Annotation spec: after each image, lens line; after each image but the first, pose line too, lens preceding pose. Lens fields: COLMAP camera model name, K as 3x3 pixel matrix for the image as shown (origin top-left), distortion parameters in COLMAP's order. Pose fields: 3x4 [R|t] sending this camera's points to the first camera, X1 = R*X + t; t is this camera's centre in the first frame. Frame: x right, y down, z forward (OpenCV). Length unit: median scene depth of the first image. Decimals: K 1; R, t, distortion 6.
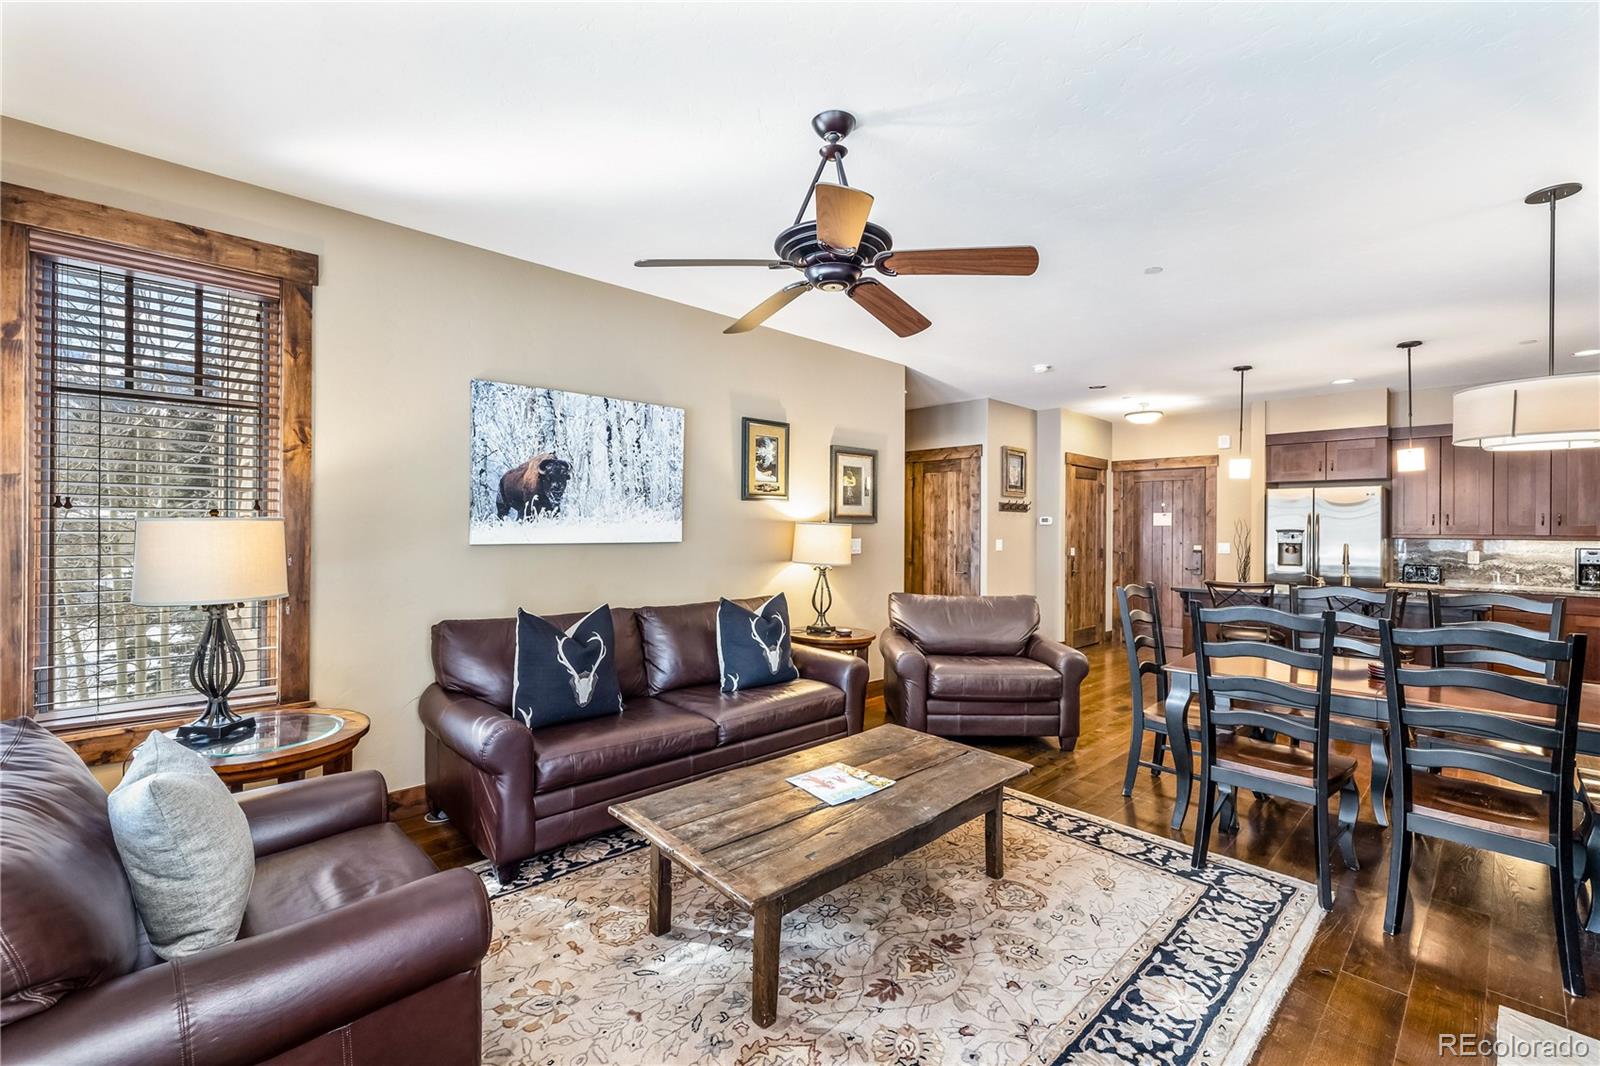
lens RADIAL K [[685.4, 0, 788.1], [0, 685.4, 528.7], [0, 0, 1]] dist [0.000313, 0.000666]
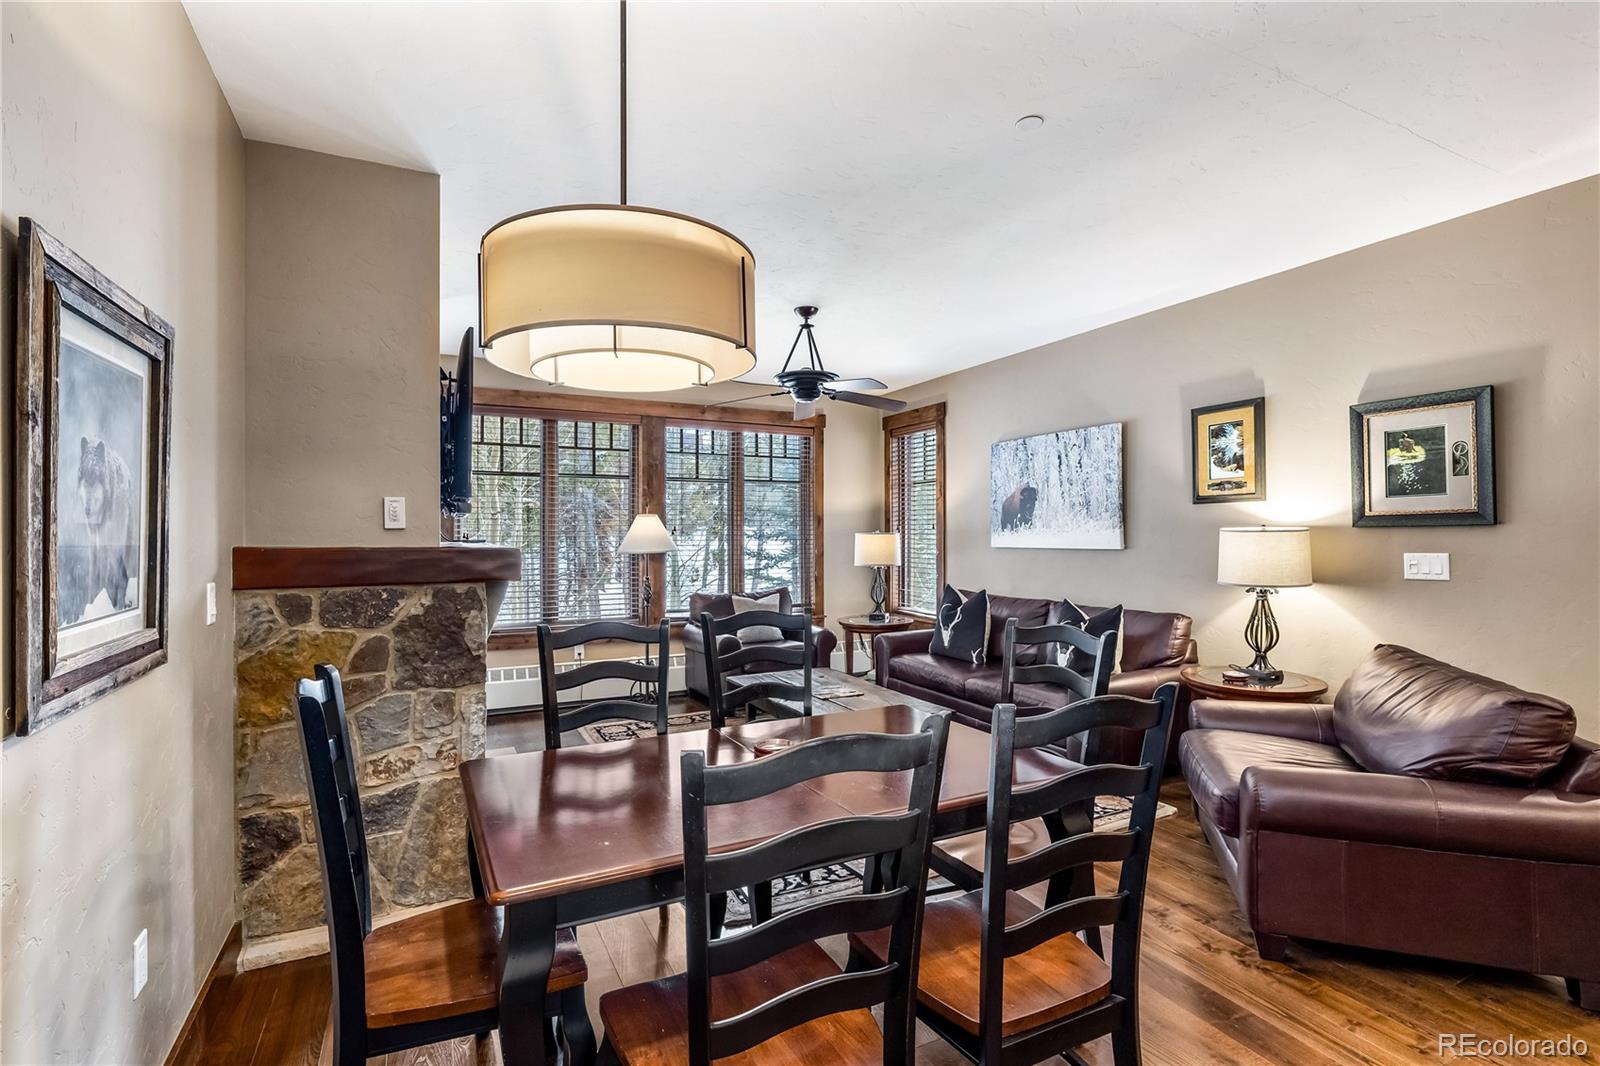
lens RADIAL K [[778.5, 0, 805.6], [0, 778.5, 531.6], [0, 0, 1]] dist [-0.013449, 0.001635]
pose [[-0.293542, -0.009093, -0.955903, 1.198430], [0.002255, 0.999945, -0.010205, 0.003484], [0.955944, -0.005152, -0.293505, 0.951878]]
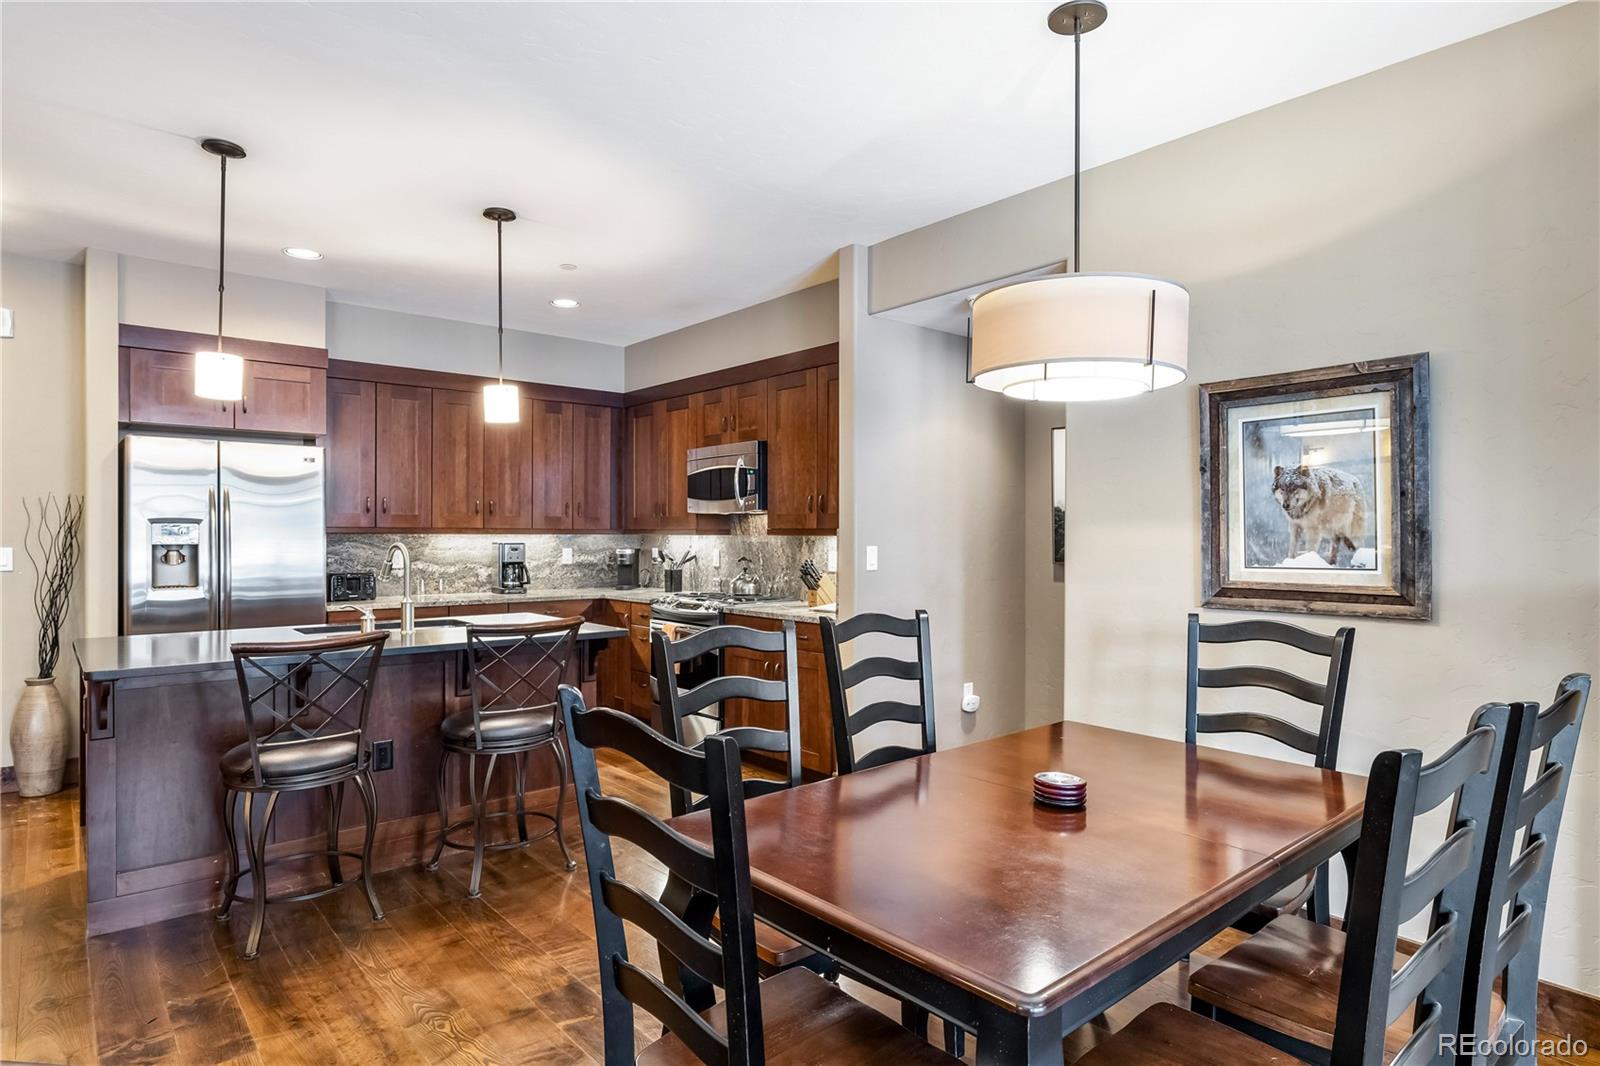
lens RADIAL K [[895.9, 0, 819.3], [0, 895.9, 539.8], [0, 0, 1]] dist [-0.008231, 0.003827]
pose [[0.049753, -0.016103, 0.998632, 0.158512], [-0.004489, 0.999856, 0.016347, 0.007941], [-0.998751, -0.005296, 0.049674, 0.874891]]
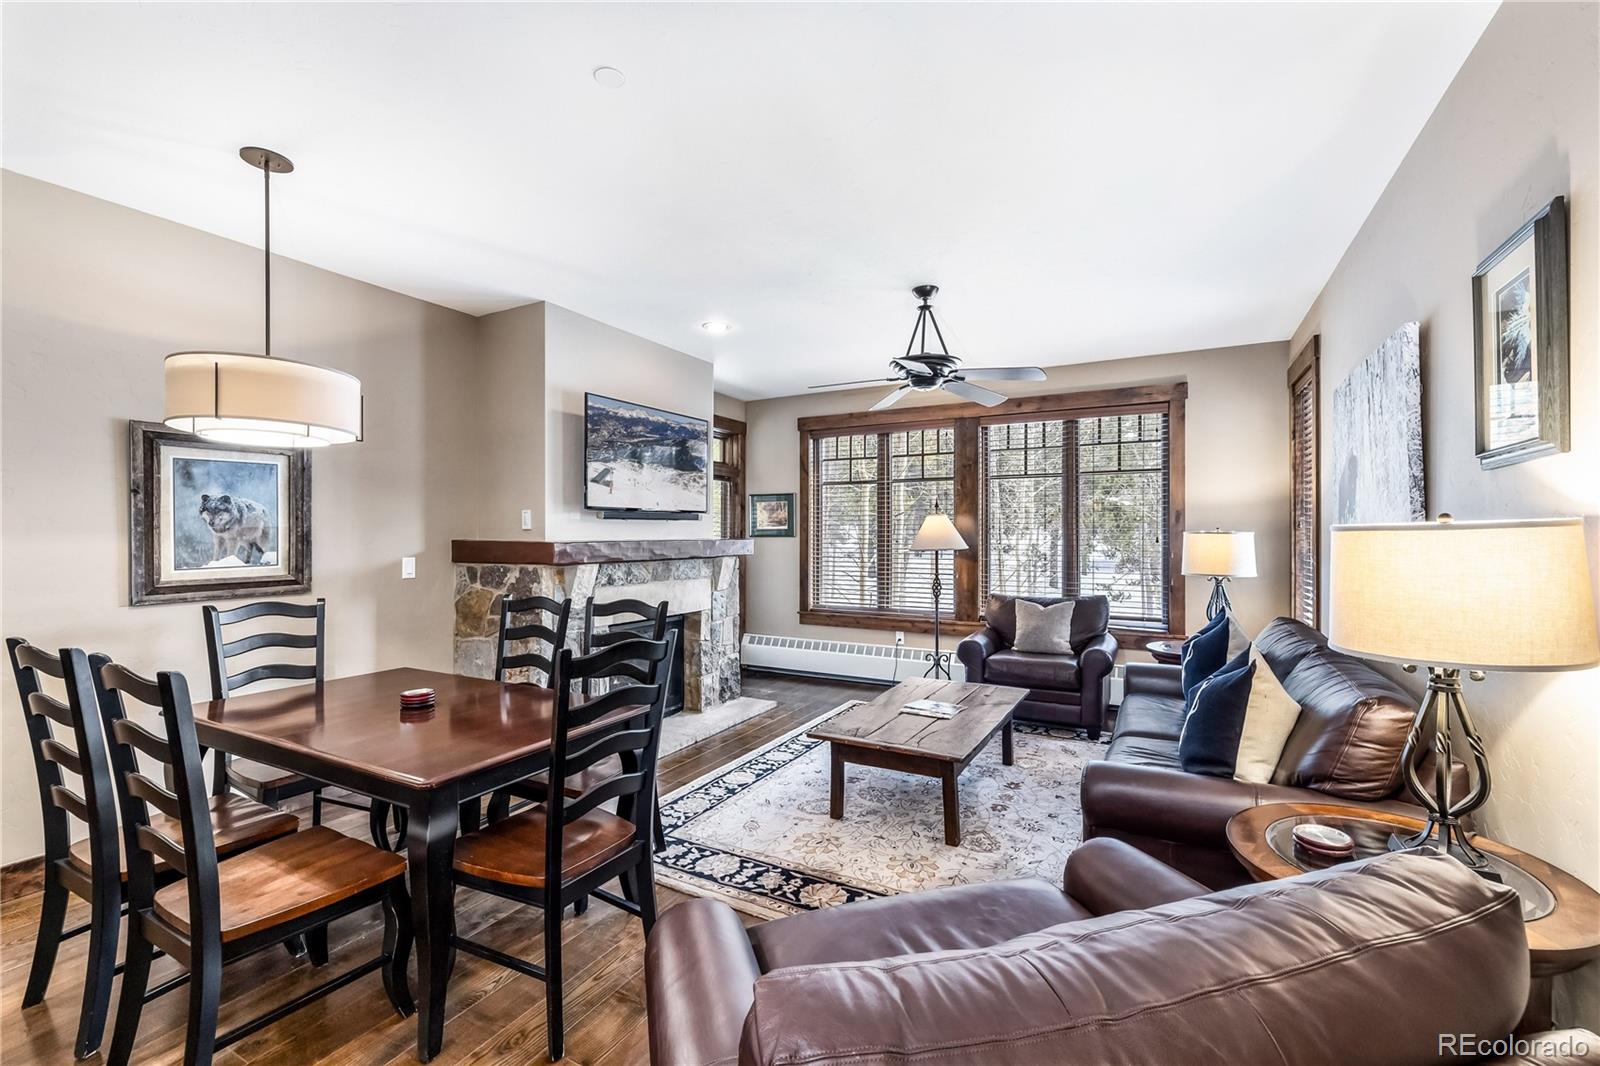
lens RADIAL K [[685.4, 0, 766.2], [0, 685.4, 532.8], [0, 0, 1]] dist [0.000313, 0.000666]
pose [[-0.962590, -0.007123, -0.270869, 0.524134], [-0.006203, 0.999972, -0.004252, -0.000019], [0.270892, -0.002412, -0.962607, 1.484856]]
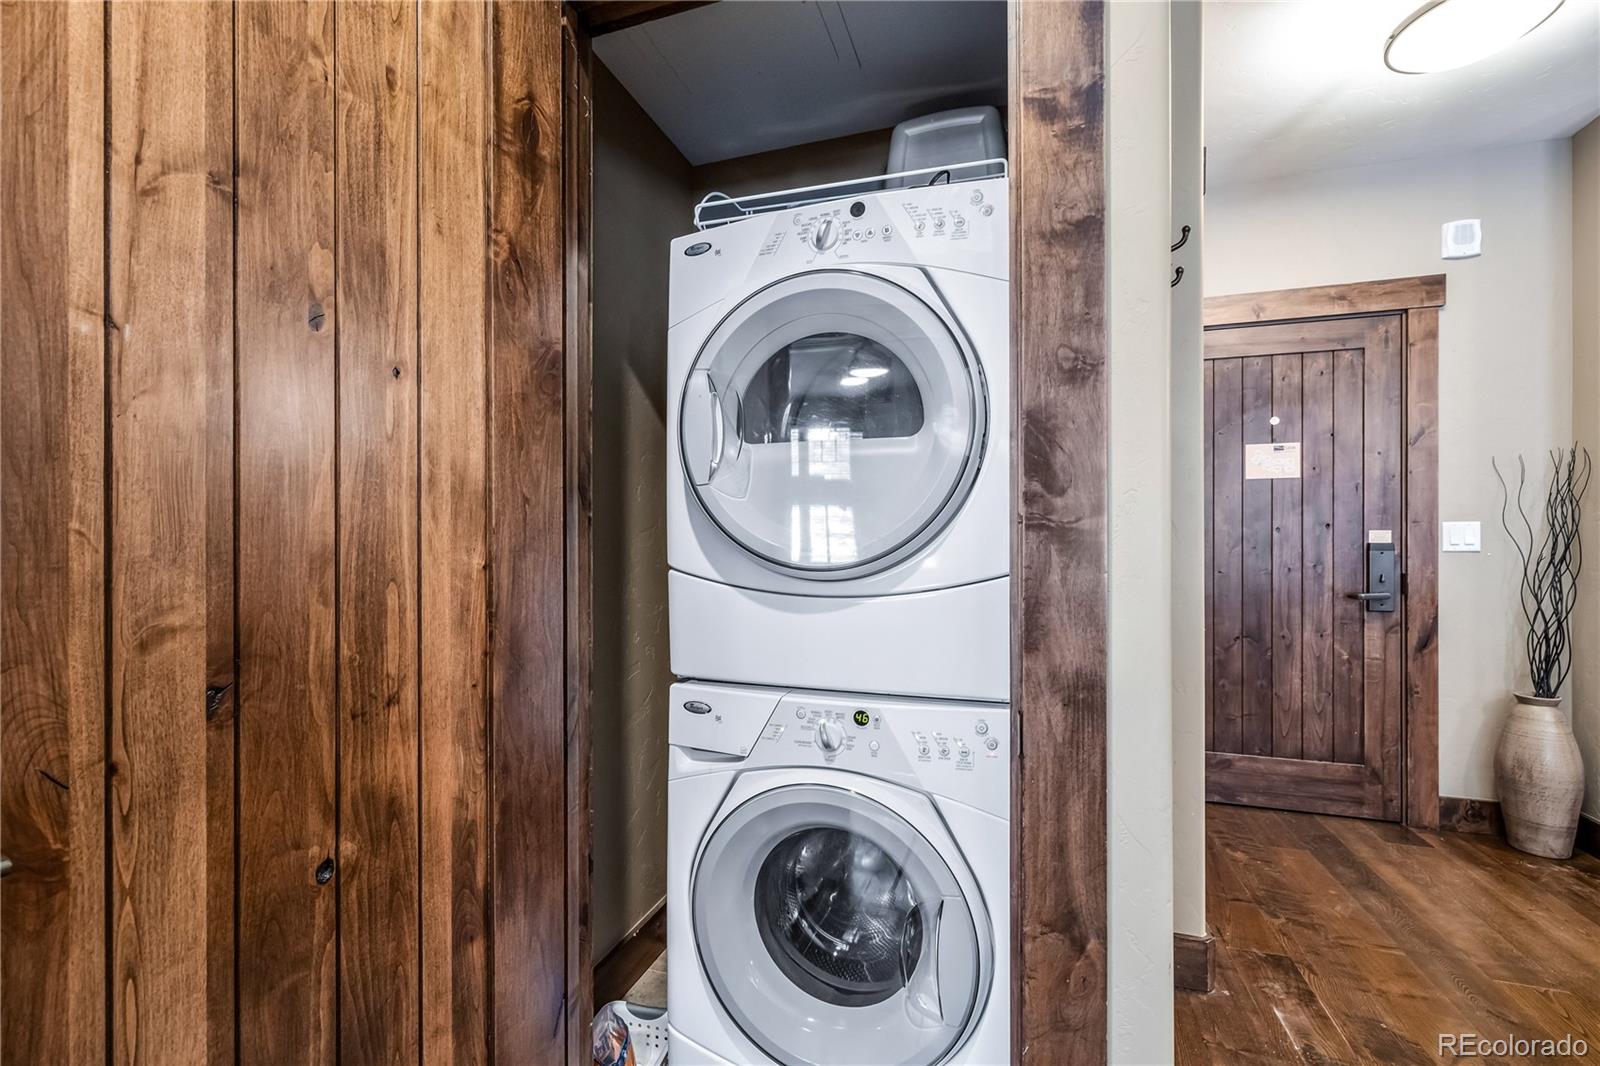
lens RADIAL K [[685.4, 0, 794.3], [0, 685.4, 534.0], [0, 0, 1]] dist [0.000313, 0.000666]
pose [[0.887206, -0.008455, 0.461297, 0.323742], [0.010068, 0.999949, -0.001035, 0.049477], [-0.461264, 0.005562, 0.887245, 1.705869]]
